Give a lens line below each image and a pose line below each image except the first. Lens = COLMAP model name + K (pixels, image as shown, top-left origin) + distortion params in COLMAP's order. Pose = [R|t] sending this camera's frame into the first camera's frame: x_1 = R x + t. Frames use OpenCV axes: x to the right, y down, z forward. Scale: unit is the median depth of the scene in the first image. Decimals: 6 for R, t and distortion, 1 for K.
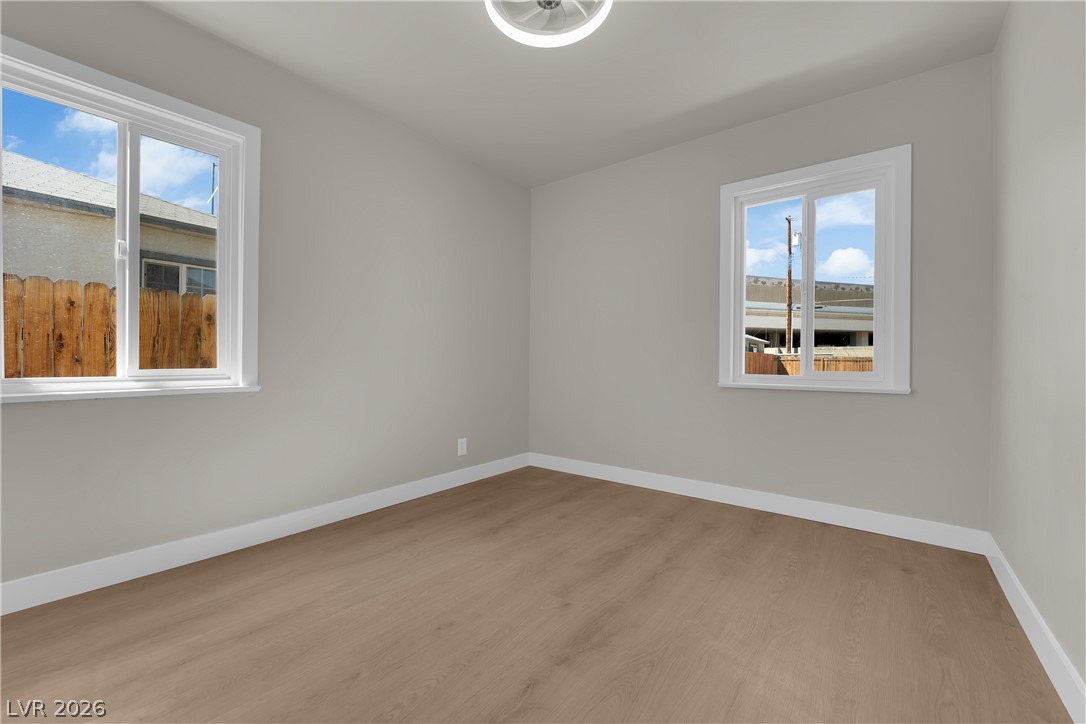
lens RADIAL K [[437.8, 0, 548.0], [0, 437.8, 356.1], [0, 0, 1]] dist [-0.013920, -0.002313]
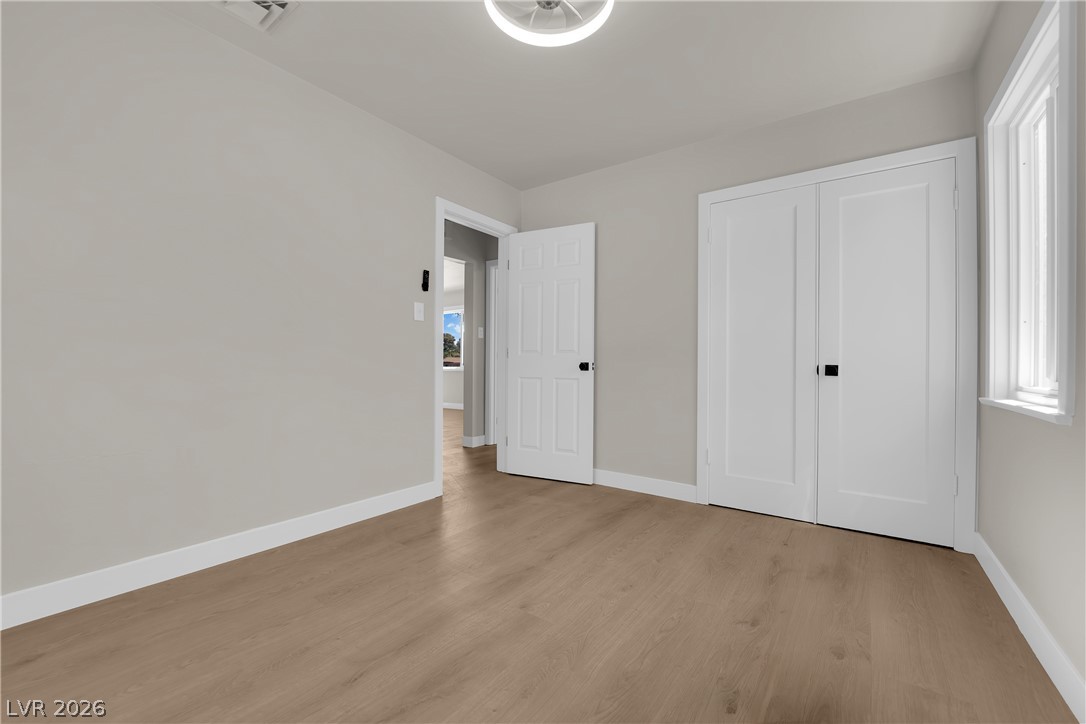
lens RADIAL K [[437.8, 0, 541.6], [0, 437.8, 368.7], [0, 0, 1]] dist [-0.013920, -0.002313]
pose [[-0.999518, -0.012110, -0.028595, 0.036763], [-0.011972, 0.999916, -0.005002, 0.025914], [0.028653, -0.004658, -0.999579, 2.009243]]
